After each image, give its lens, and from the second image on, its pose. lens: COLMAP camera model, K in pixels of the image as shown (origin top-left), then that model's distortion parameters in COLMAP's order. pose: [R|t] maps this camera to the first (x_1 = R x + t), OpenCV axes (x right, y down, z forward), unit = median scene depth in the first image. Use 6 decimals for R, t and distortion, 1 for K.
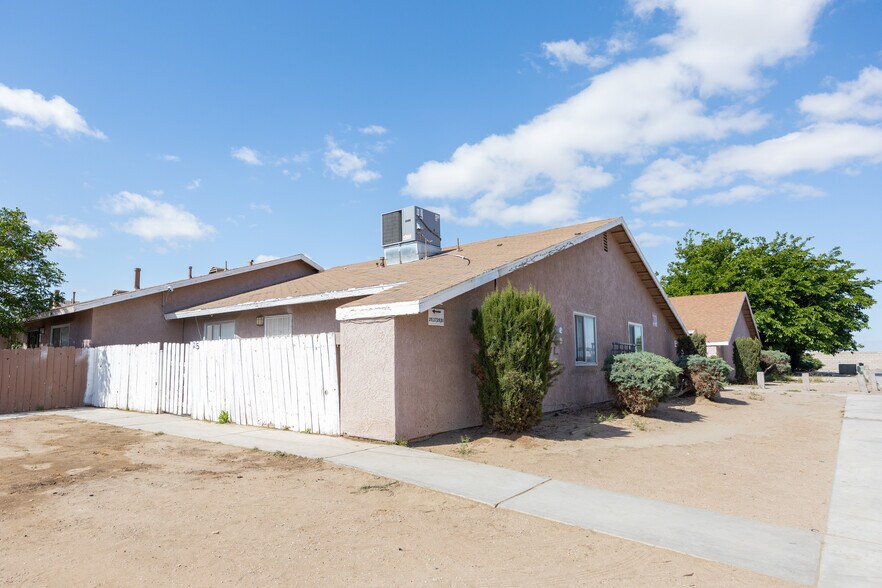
lens RADIAL K [[499.6, 0, 436.9], [0, 499.6, 296.1], [0, 0, 1]] dist [0.003399, -0.005777]
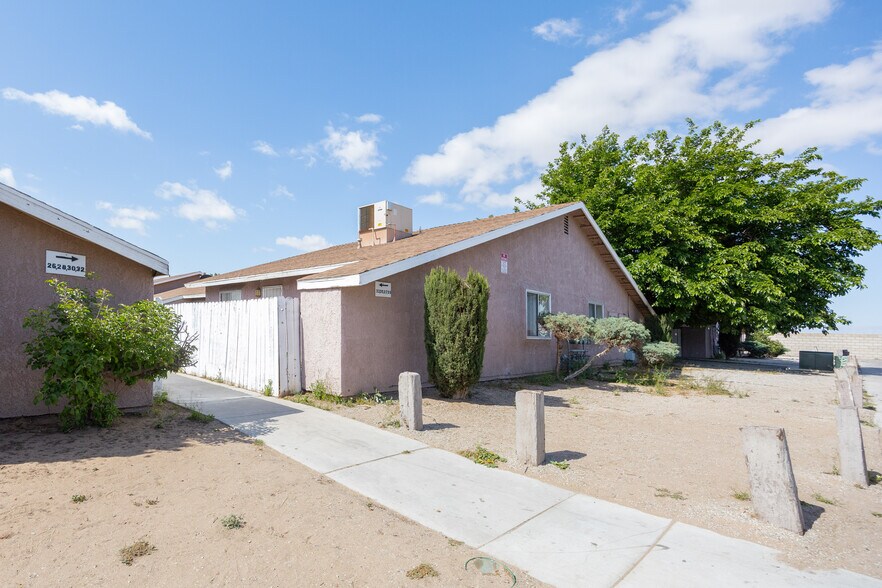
lens RADIAL K [[424.9, 0, 401.7], [0, 424.9, 303.6], [0, 0, 1]] dist [-0.002765, 0.004960]
pose [[0.991459, 0.020667, -0.128771, 0.412990], [-0.013073, 0.998140, 0.059542, 0.058826], [0.129762, -0.057350, 0.989885, 0.457560]]
